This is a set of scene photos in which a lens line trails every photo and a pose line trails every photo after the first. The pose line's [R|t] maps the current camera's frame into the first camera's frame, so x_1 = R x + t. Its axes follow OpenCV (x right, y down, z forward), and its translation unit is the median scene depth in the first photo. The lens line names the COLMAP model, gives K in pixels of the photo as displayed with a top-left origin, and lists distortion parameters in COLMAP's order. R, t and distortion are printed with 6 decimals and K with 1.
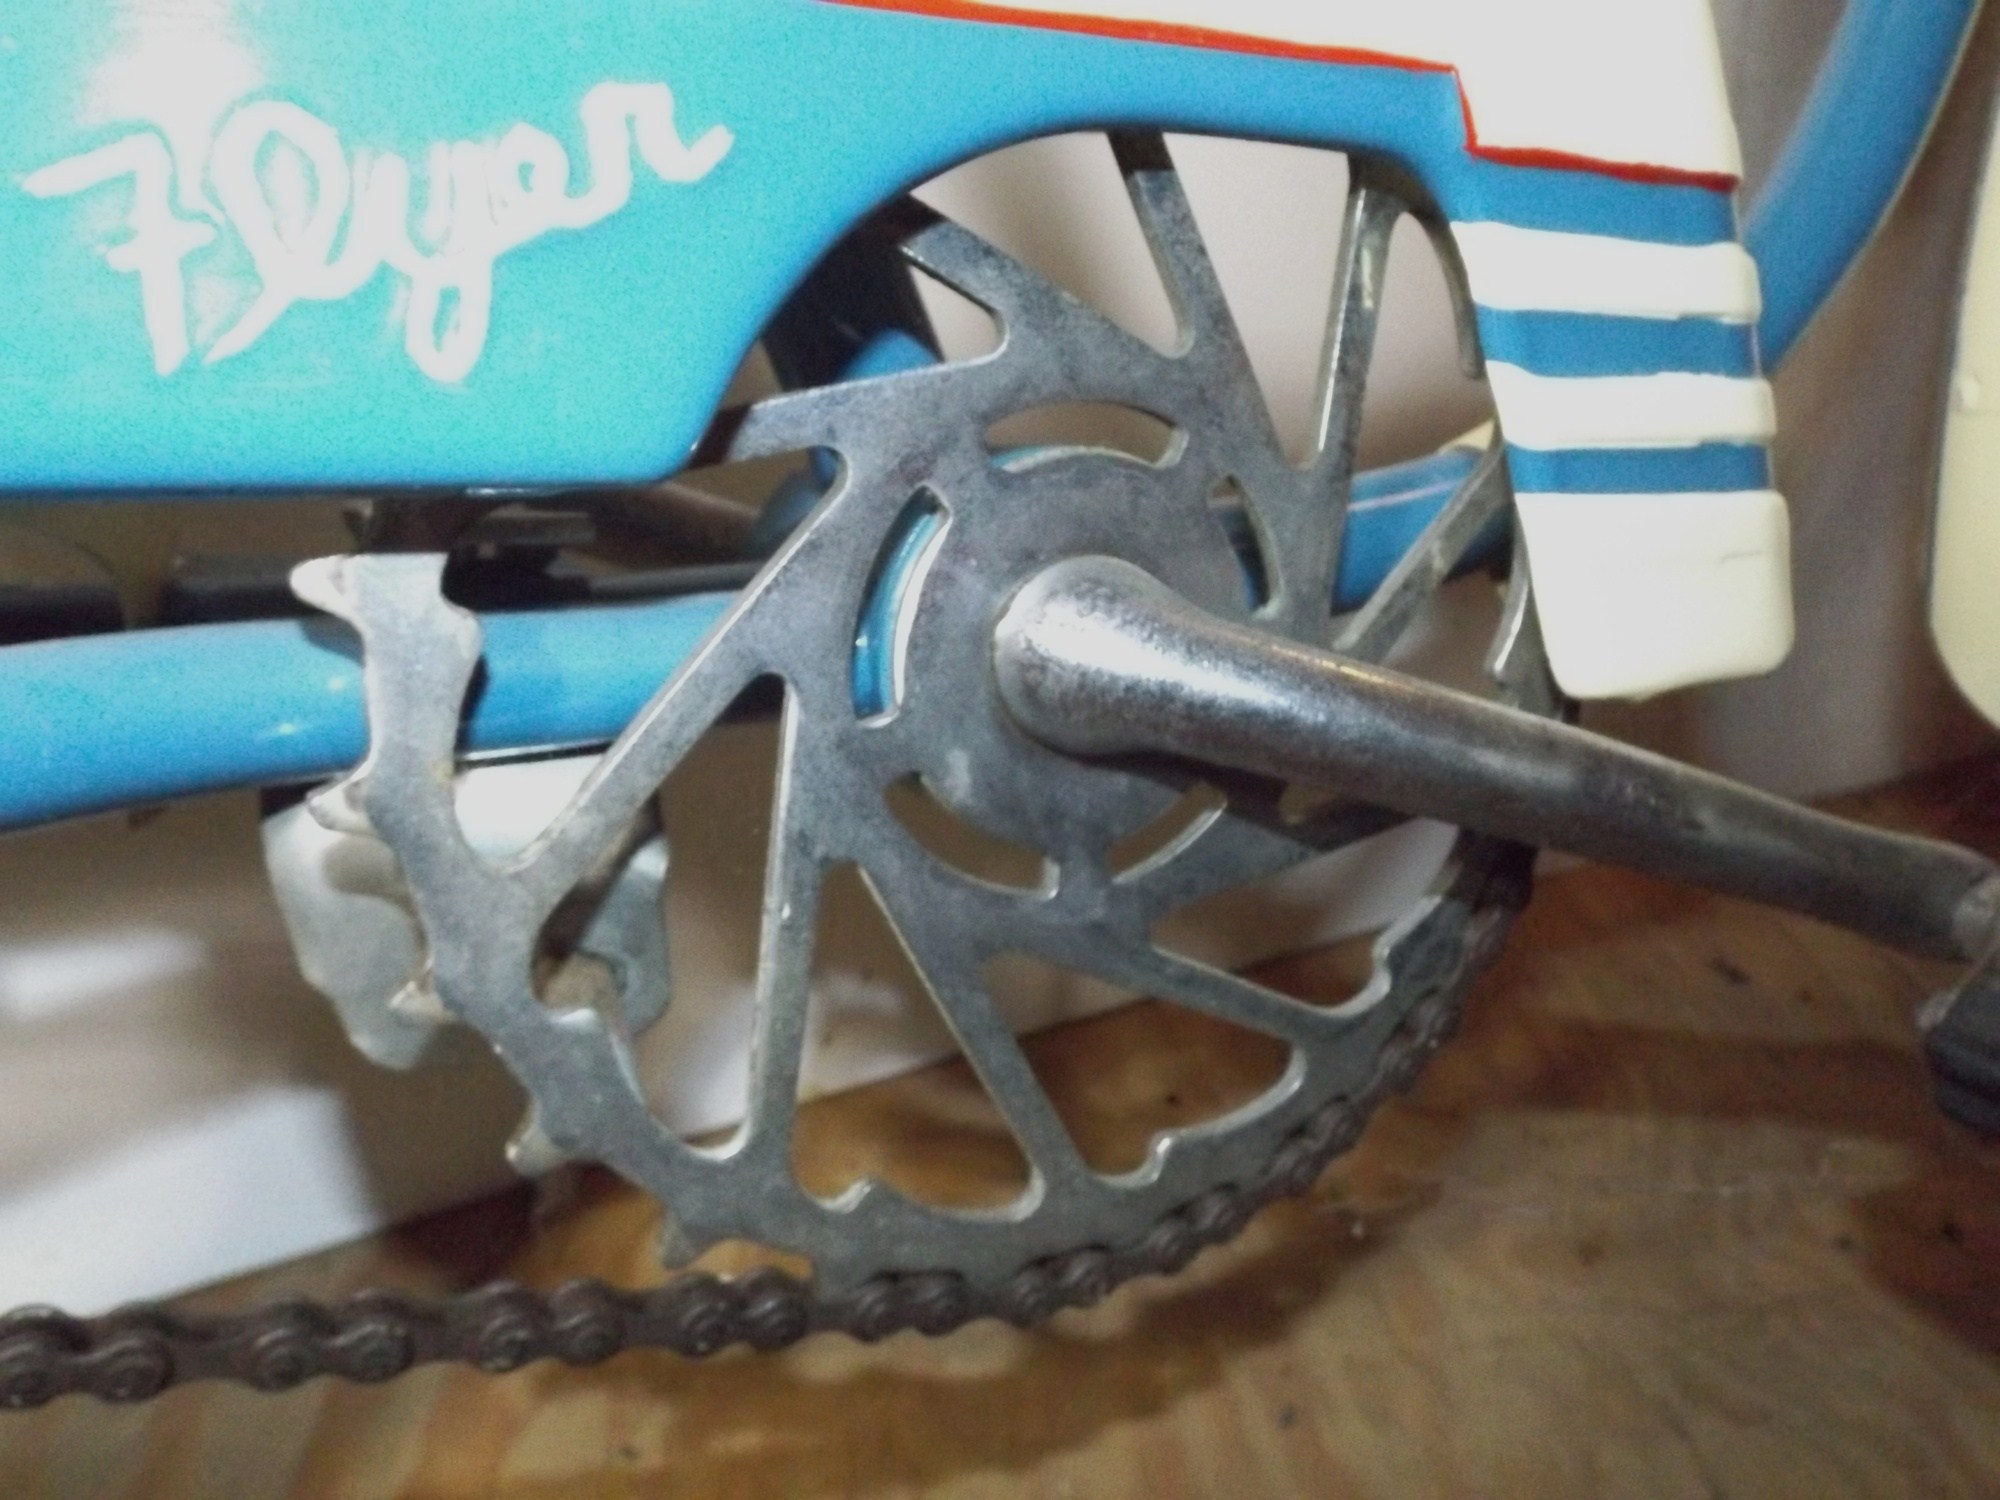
lens RADIAL K [[1486.0, 0, 1000.0], [0, 1486.0, 750.0], [0, 0, 1]] dist [0.000373, -0.004648]
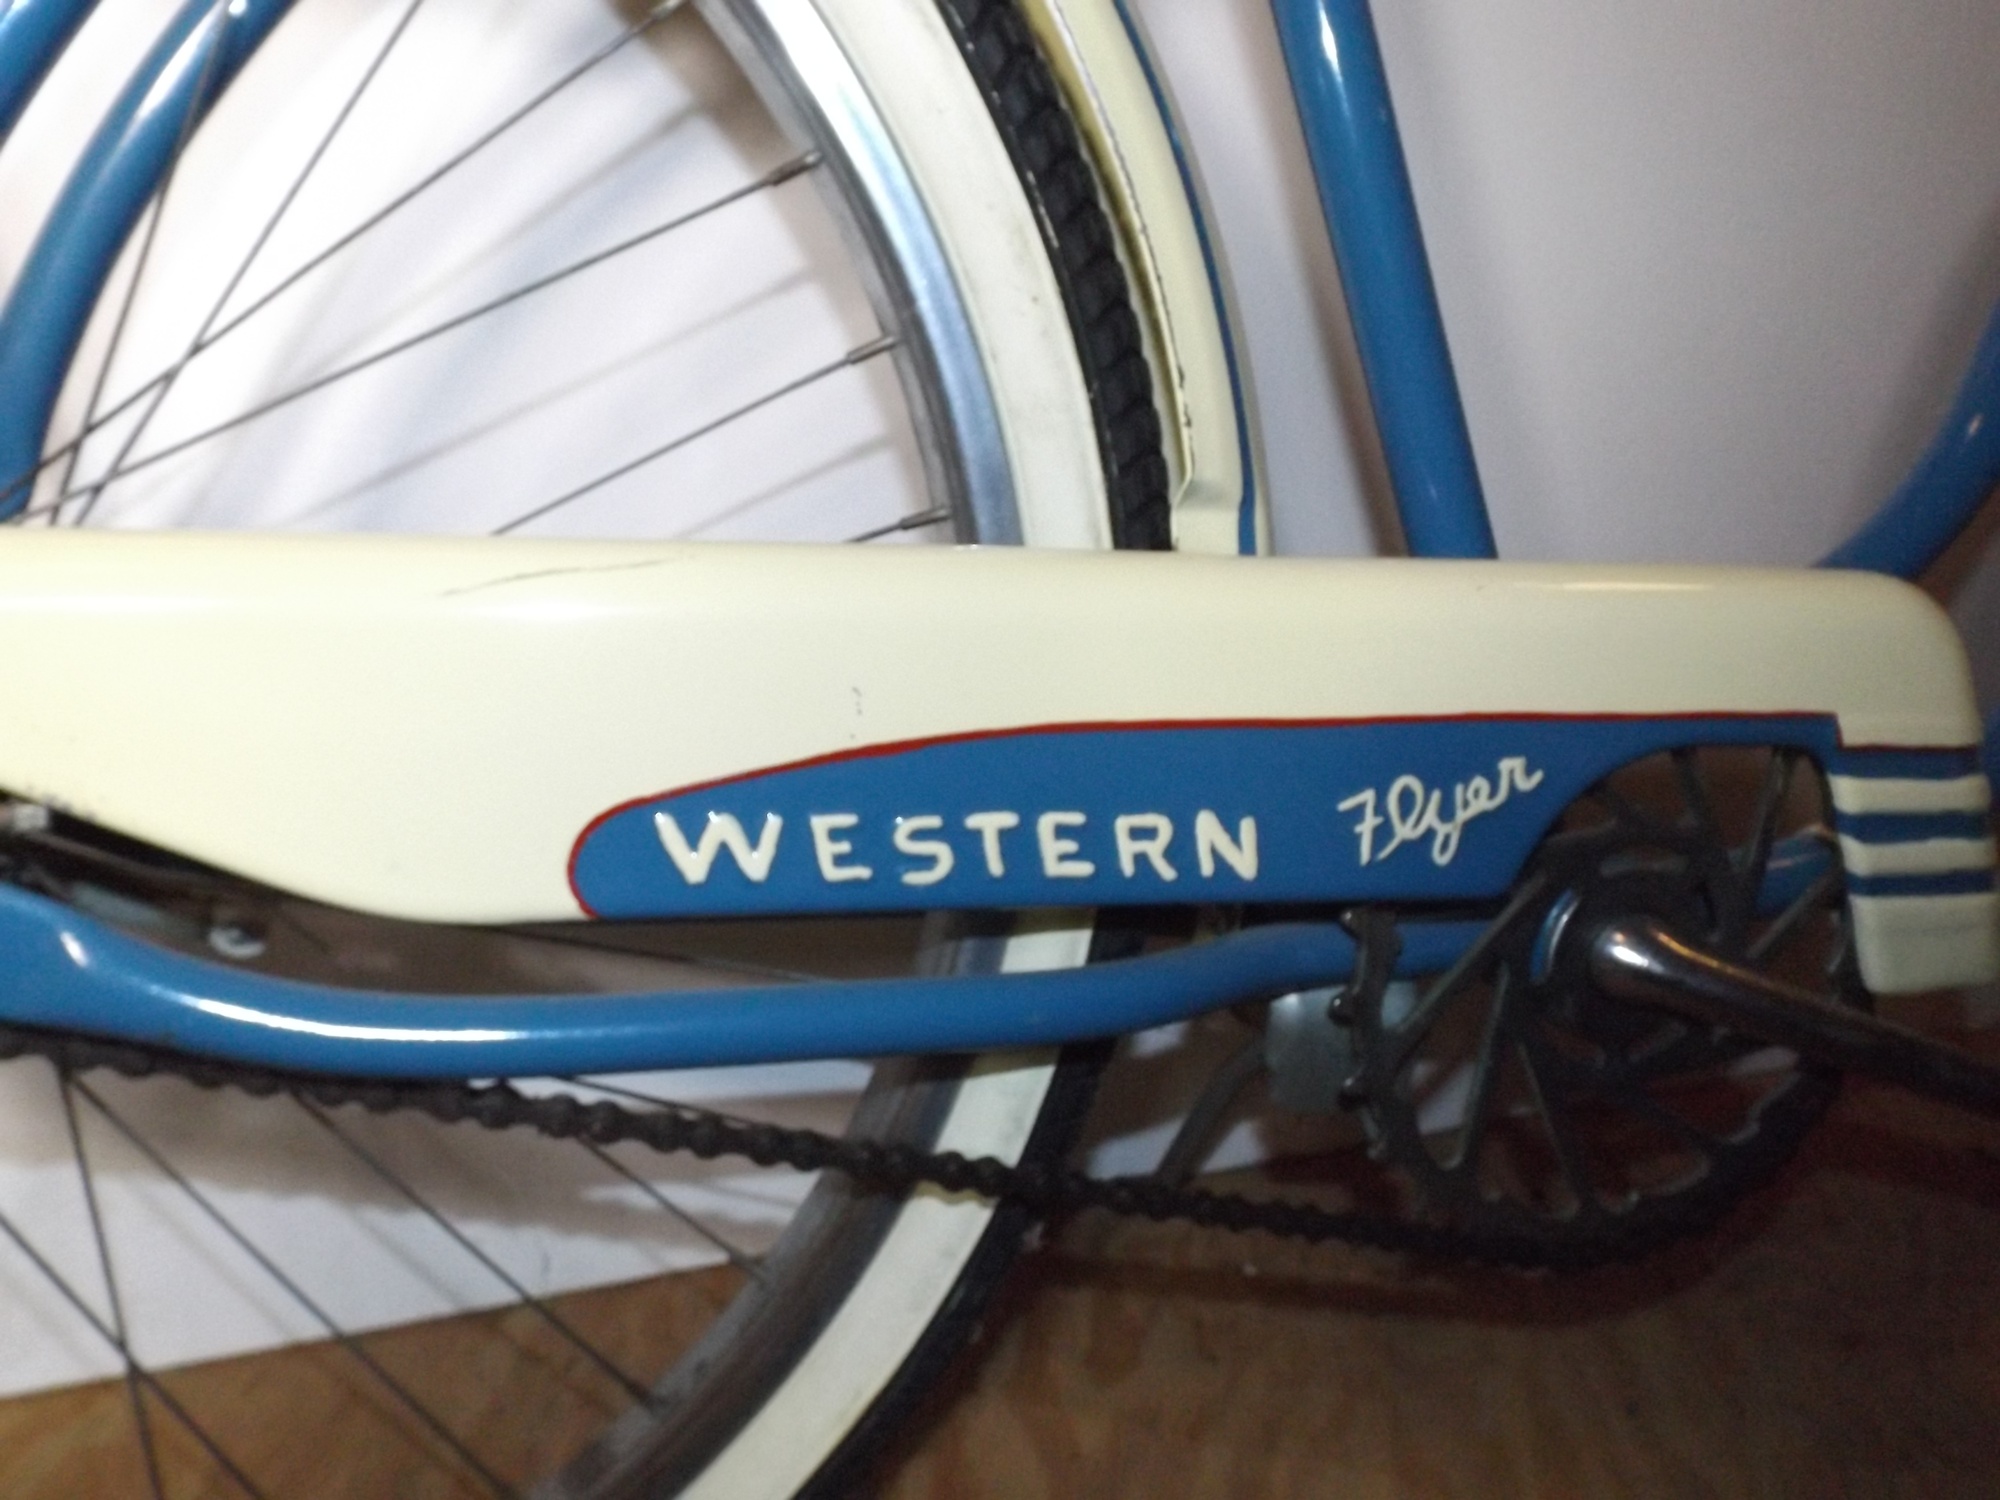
lens RADIAL K [[1486.0, 0, 1000.0], [0, 1486.0, 750.0], [0, 0, 1]] dist [0.000373, -0.004648]
pose [[0.983715, 0.085835, -0.157913, -0.508480], [-0.093327, 0.994806, -0.040637, -0.182971], [0.153604, 0.054713, 0.986617, -1.234034]]
